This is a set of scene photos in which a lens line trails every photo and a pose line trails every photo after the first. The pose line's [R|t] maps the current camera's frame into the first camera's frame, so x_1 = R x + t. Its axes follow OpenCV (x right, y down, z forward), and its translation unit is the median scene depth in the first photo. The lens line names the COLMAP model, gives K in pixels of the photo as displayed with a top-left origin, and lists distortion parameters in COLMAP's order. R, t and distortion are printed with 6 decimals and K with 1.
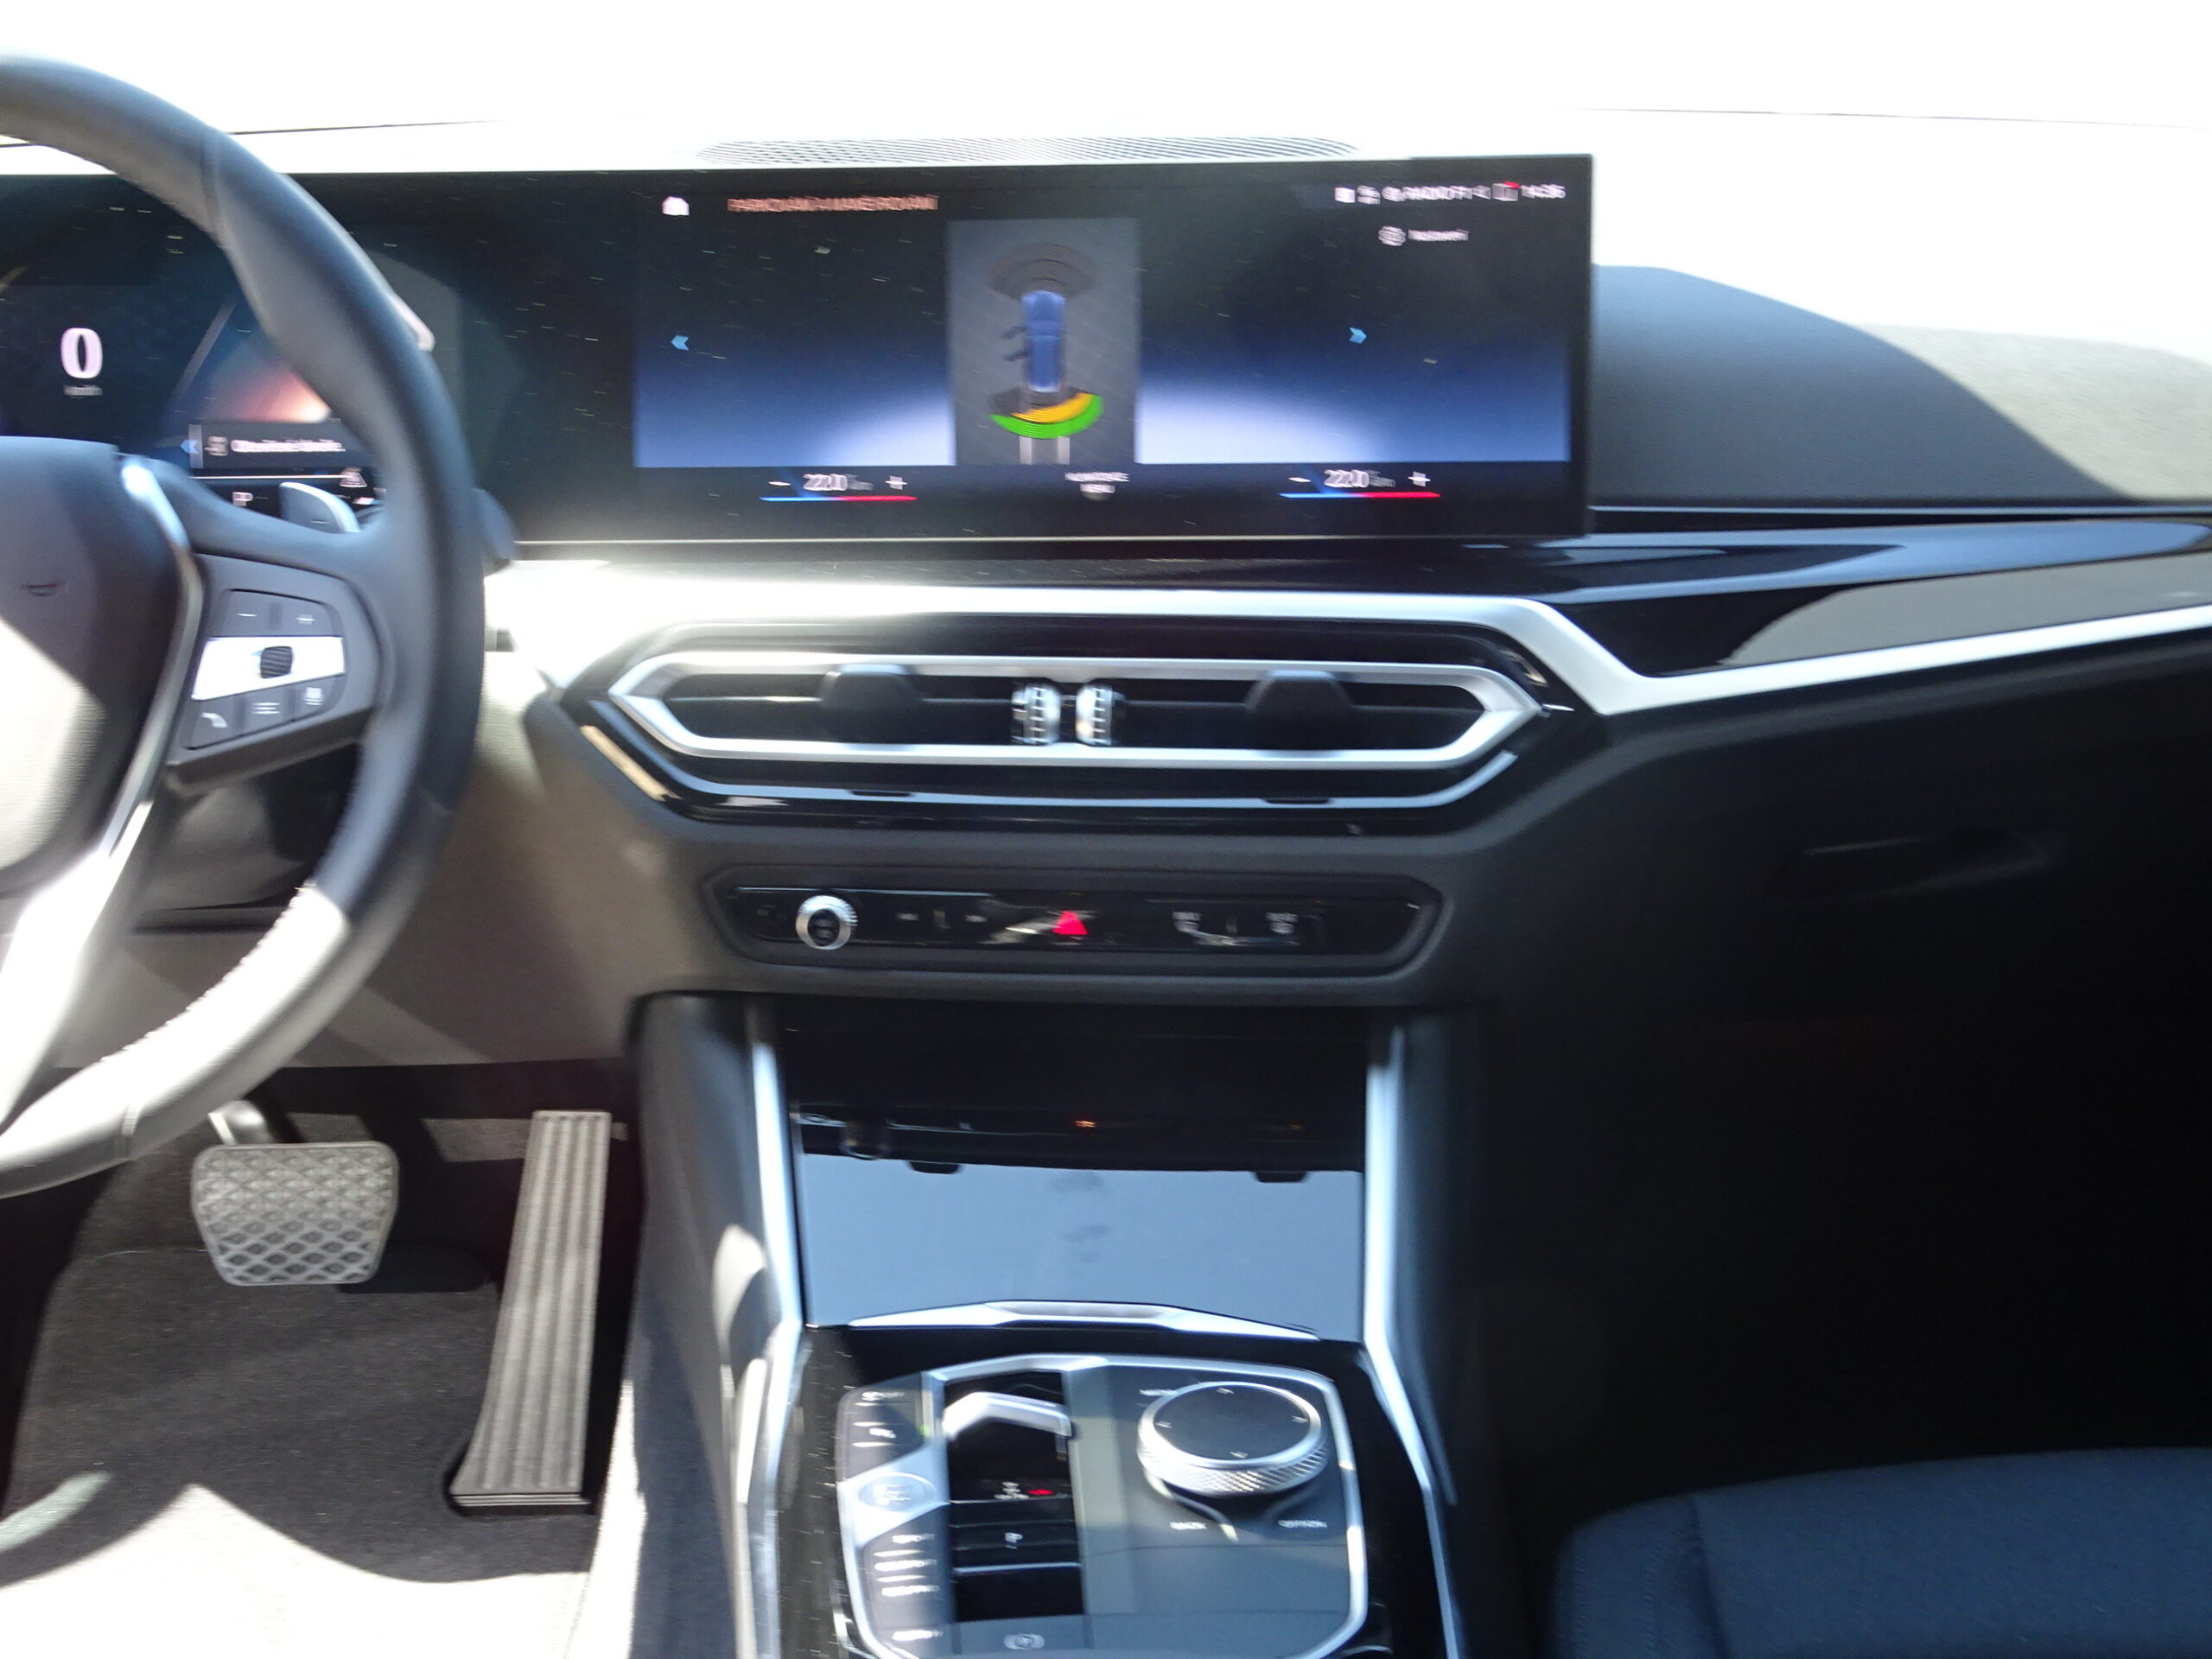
lens RADIAL K [[2872.5, 0, 1106.0], [0, 2872.5, 823.4], [0, 0, 1]] dist [-0.093398, 0.000000]
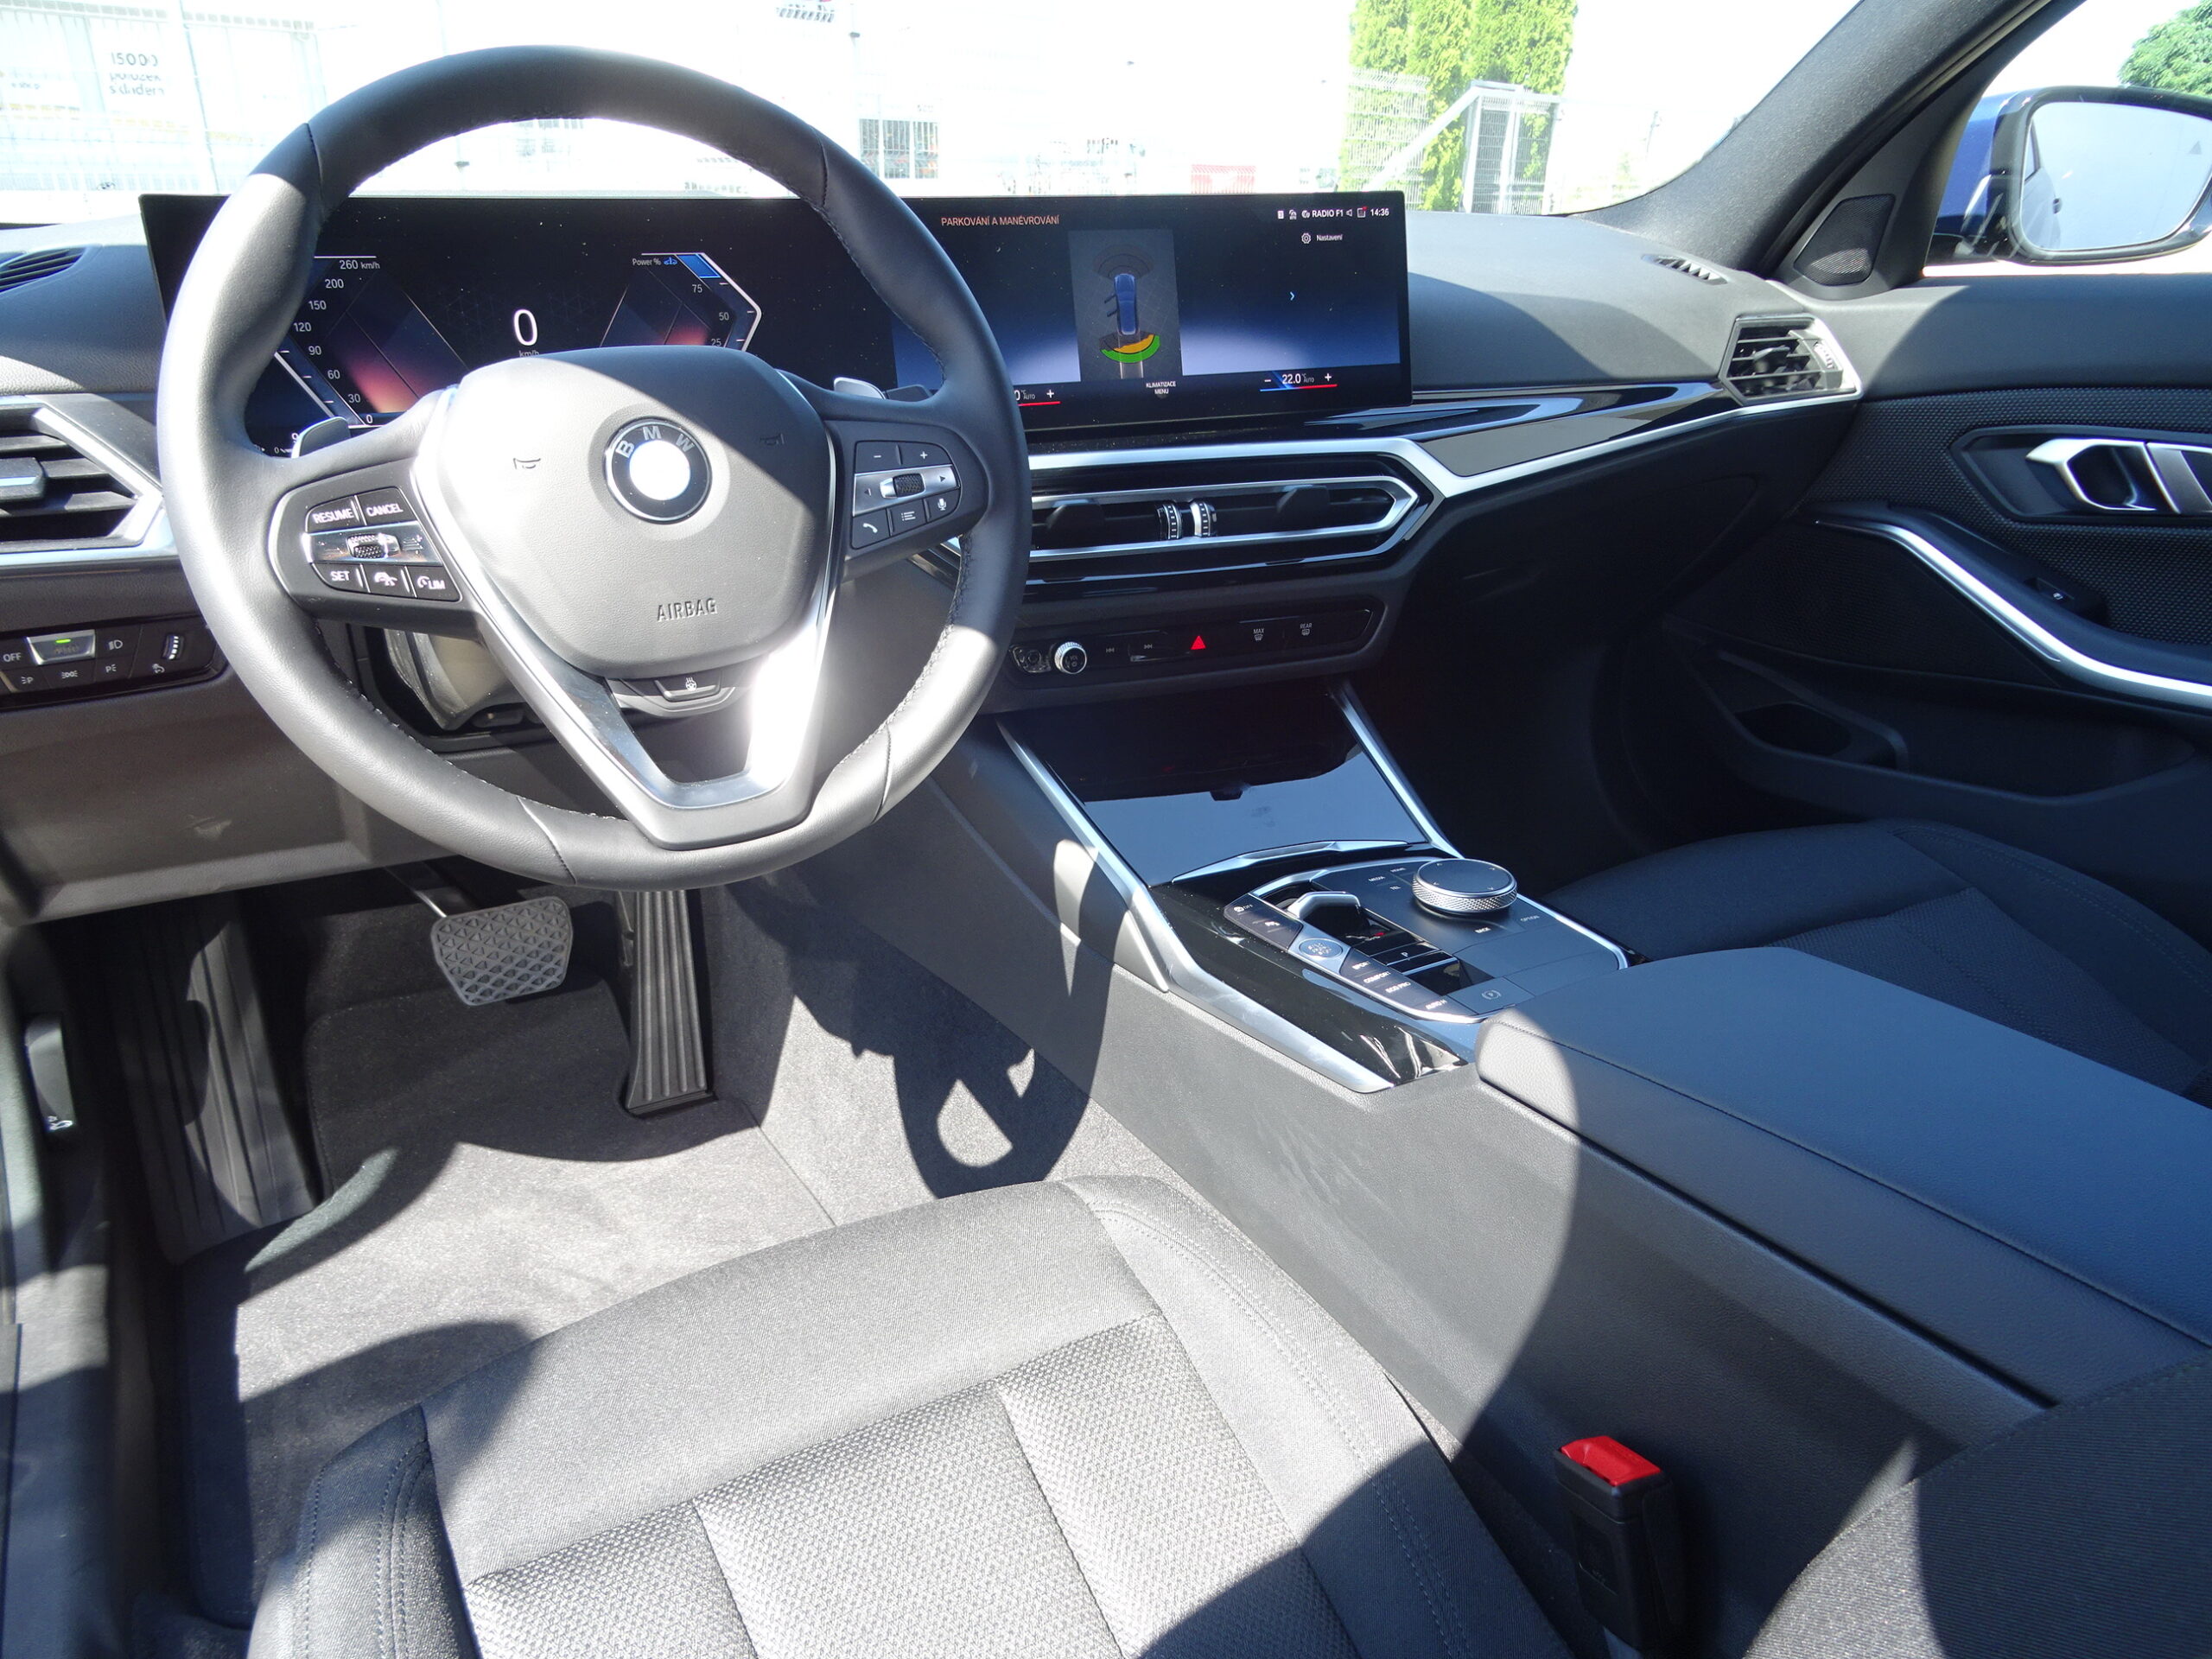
lens RADIAL K [[1544.6, 0, 1106.9], [0, 1544.6, 833.4], [0, 0, 1]] dist [-0.077854, 0.000305]
pose [[0.898181, -0.162084, 0.408656, -0.451670], [0.129773, 0.985883, 0.105801, 0.042096], [-0.420035, -0.041996, 0.906535, 0.176669]]
